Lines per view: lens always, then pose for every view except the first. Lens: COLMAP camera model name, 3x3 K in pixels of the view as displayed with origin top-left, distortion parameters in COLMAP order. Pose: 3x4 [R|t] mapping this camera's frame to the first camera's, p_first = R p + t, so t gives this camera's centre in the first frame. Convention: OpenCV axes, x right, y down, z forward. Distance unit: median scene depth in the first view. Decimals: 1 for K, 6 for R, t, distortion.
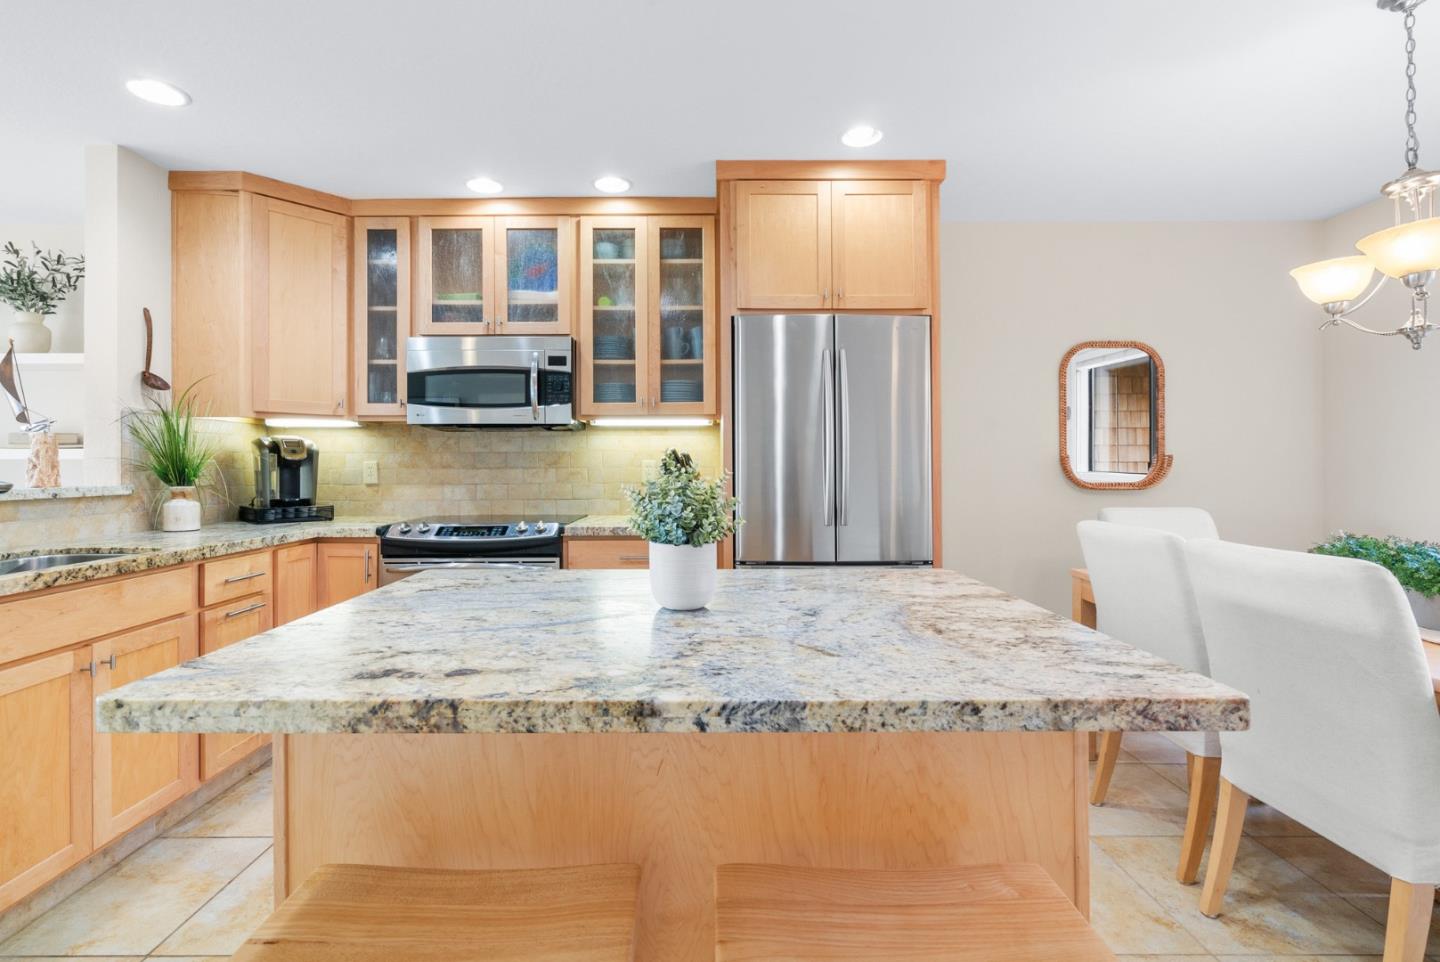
lens RADIAL K [[666.3, 0, 707.3], [0, 666.3, 466.5], [0, 0, 1]] dist [-0.004953, 0.001530]
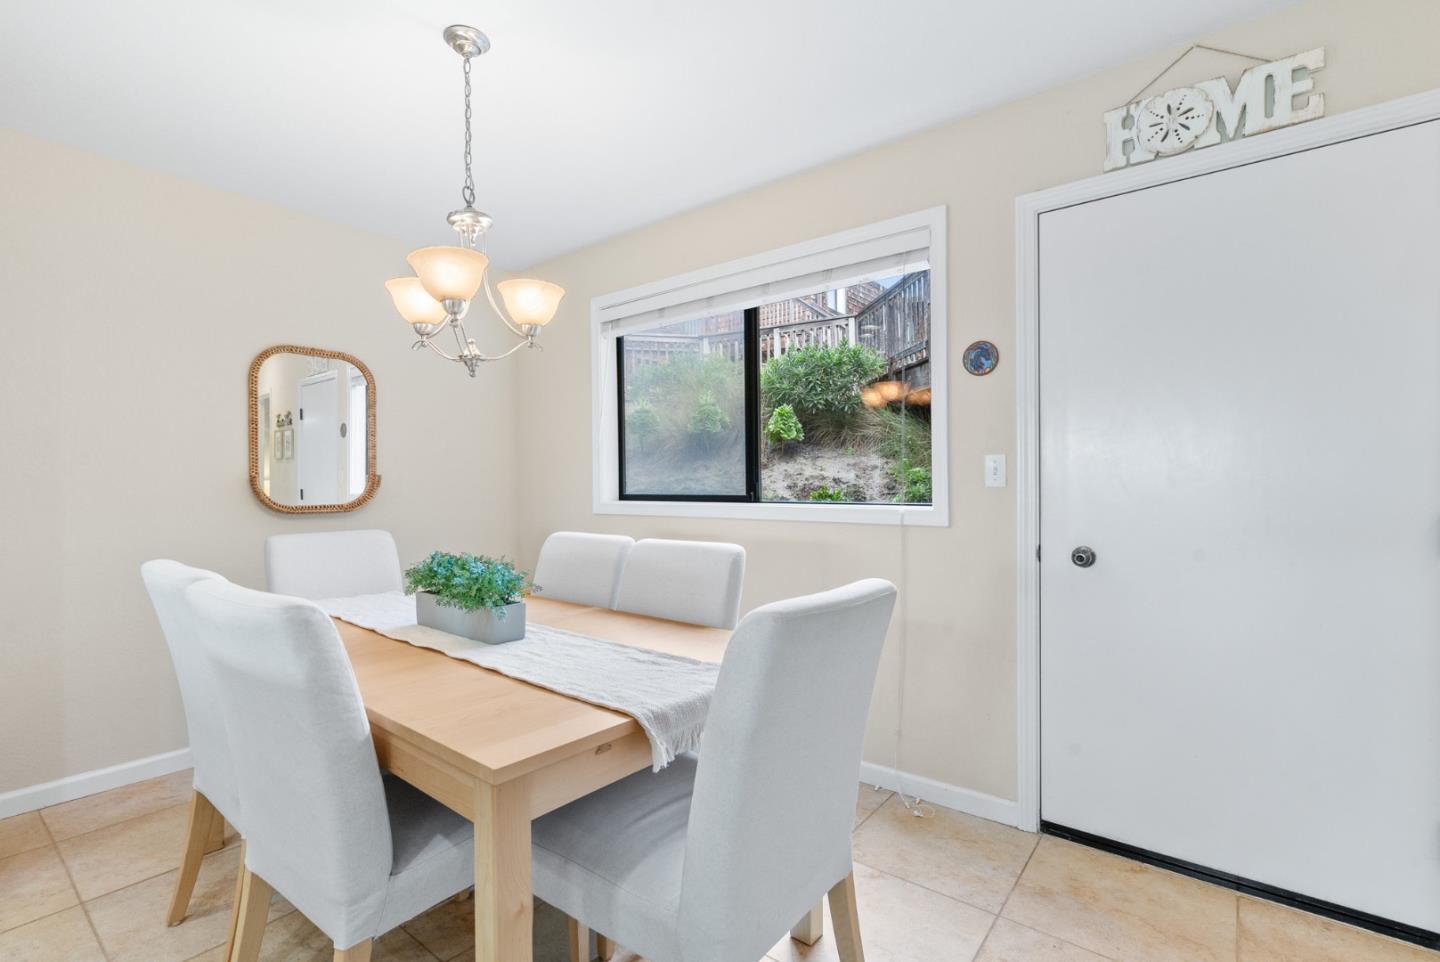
lens RADIAL K [[666.3, 0, 710.3], [0, 666.3, 487.6], [0, 0, 1]] dist [-0.004953, 0.001530]
pose [[0.627445, -0.007262, 0.778627, 0.278021], [0.004647, 0.999974, 0.005582, -0.001842], [-0.778647, 0.000116, 0.627462, 0.018991]]
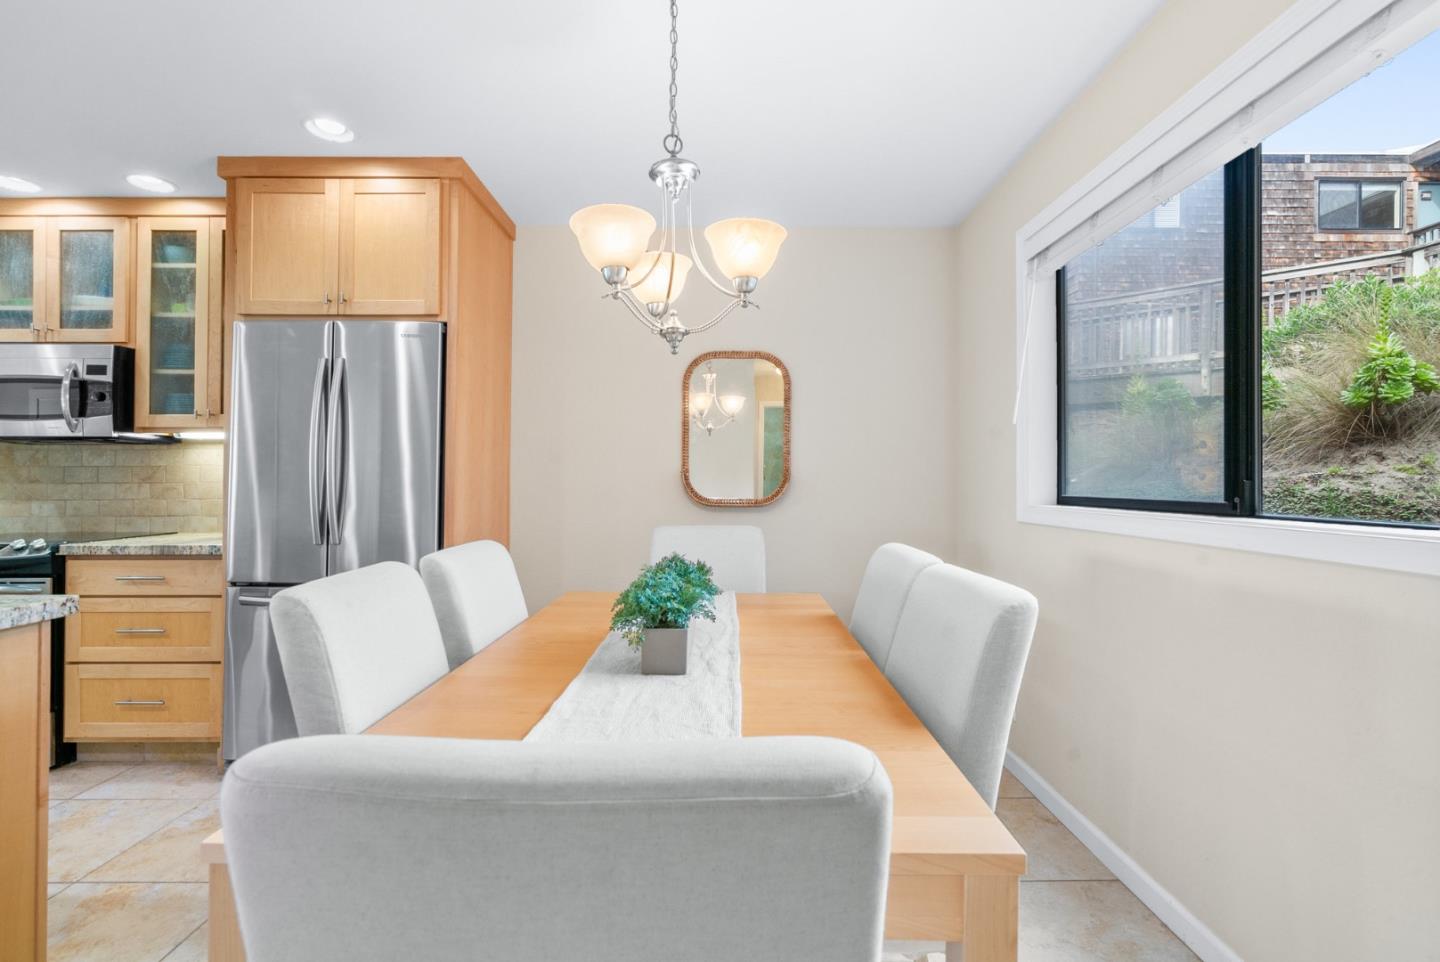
lens RADIAL K [[666.3, 0, 733.1], [0, 666.3, 474.8], [0, 0, 1]] dist [-0.004953, 0.001530]
pose [[0.999975, 0.002169, 0.006704, 0.670261], [-0.002098, 0.999942, -0.010542, -0.001186], [-0.006727, 0.010528, 0.999922, 0.052699]]
